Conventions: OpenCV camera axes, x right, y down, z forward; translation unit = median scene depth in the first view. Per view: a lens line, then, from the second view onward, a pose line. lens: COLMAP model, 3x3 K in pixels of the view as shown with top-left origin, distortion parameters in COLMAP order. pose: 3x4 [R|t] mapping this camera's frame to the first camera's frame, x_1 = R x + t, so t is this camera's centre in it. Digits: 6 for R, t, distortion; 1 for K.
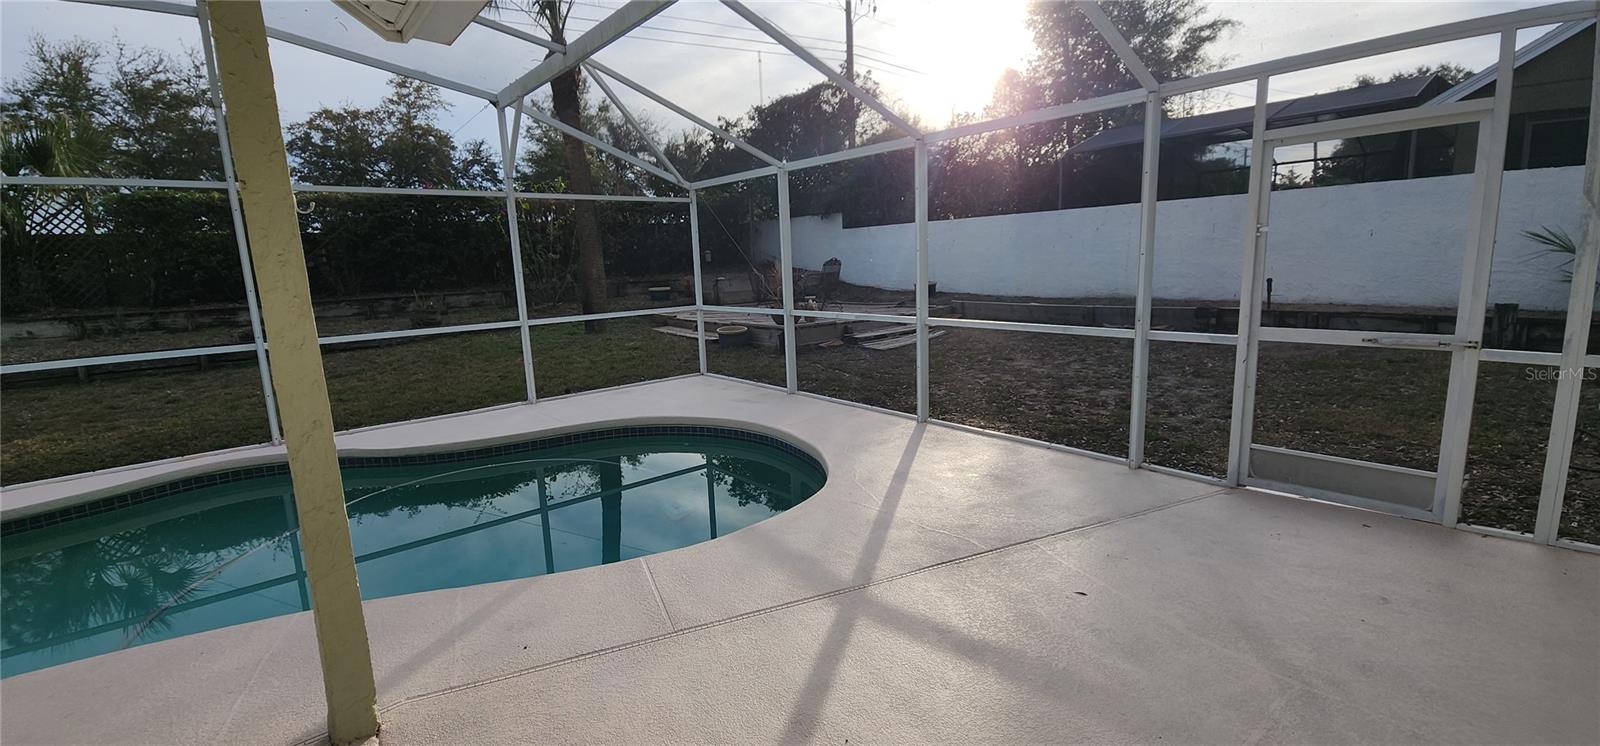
lens RADIAL K [[648.4, 0, 795.0], [0, 648.4, 377.8], [0, 0, 1]] dist [0.002863, -0.004656]
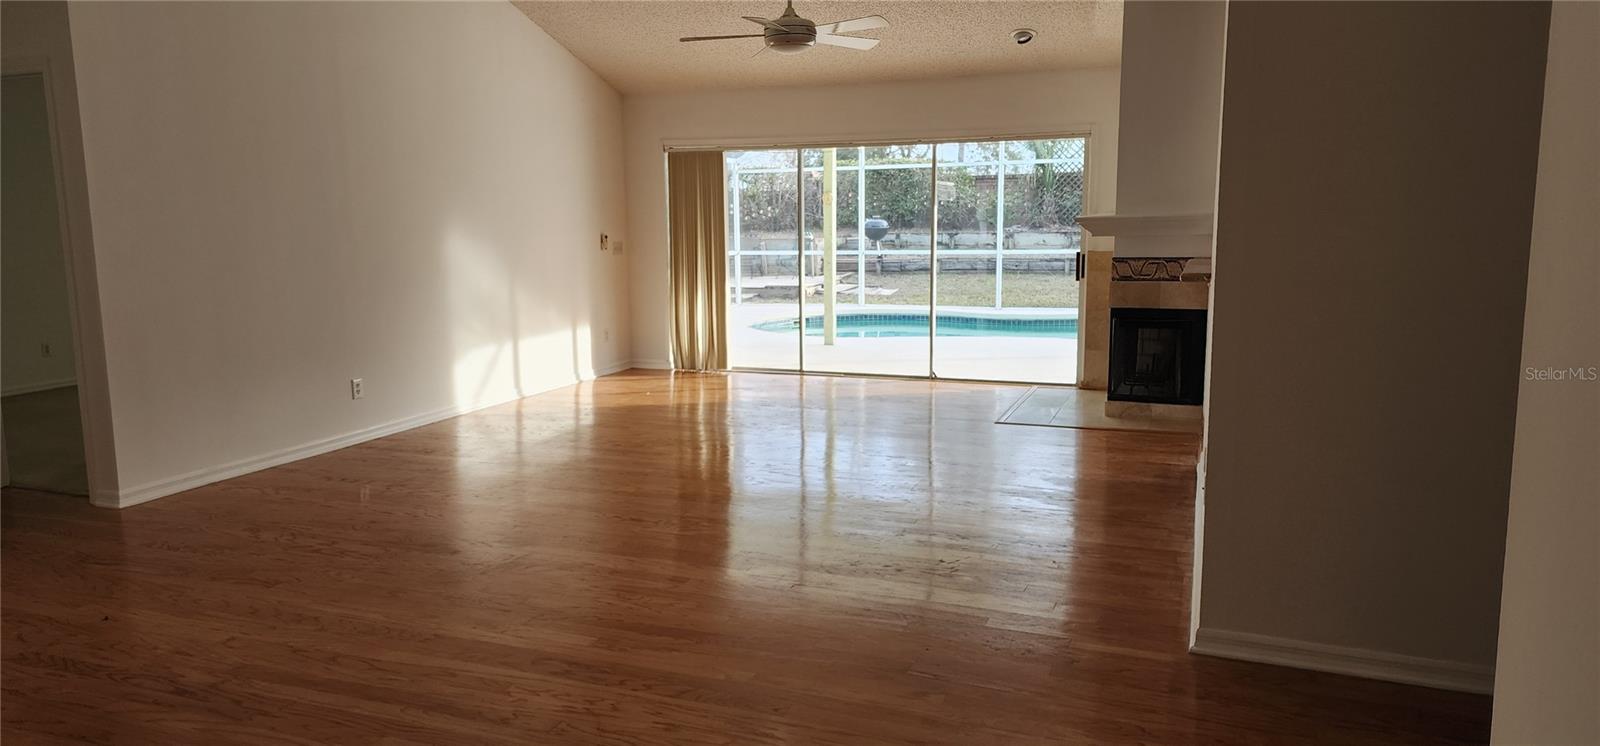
lens RADIAL K [[1055.9, 0, 785.3], [0, 1055.9, 378.0], [0, 0, 1]] dist [0.049789, -0.021972]
pose [[0.469778, 0.167880, -0.866675, 0.661974], [-0.161392, 0.981538, 0.102647, 0.080241], [0.867906, 0.091653, 0.488199, -0.640550]]
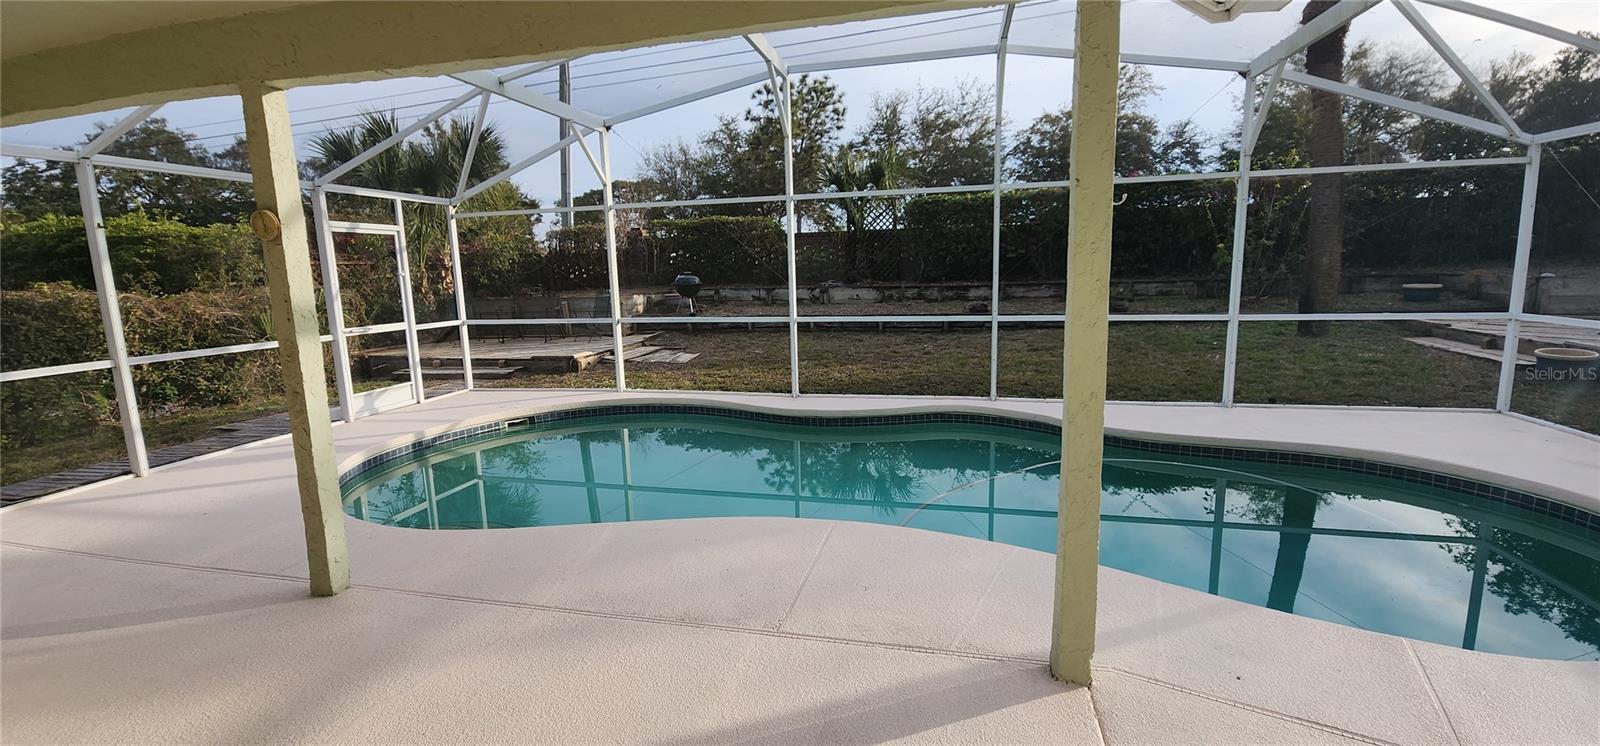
lens RADIAL K [[648.4, 0, 795.6], [0, 648.4, 378.1], [0, 0, 1]] dist [0.002863, -0.004656]
pose [[0.586335, 0.158323, -0.794446, -0.030694], [-0.142908, 0.985550, 0.090935, 0.002610], [0.797363, 0.060215, 0.600488, -0.014667]]
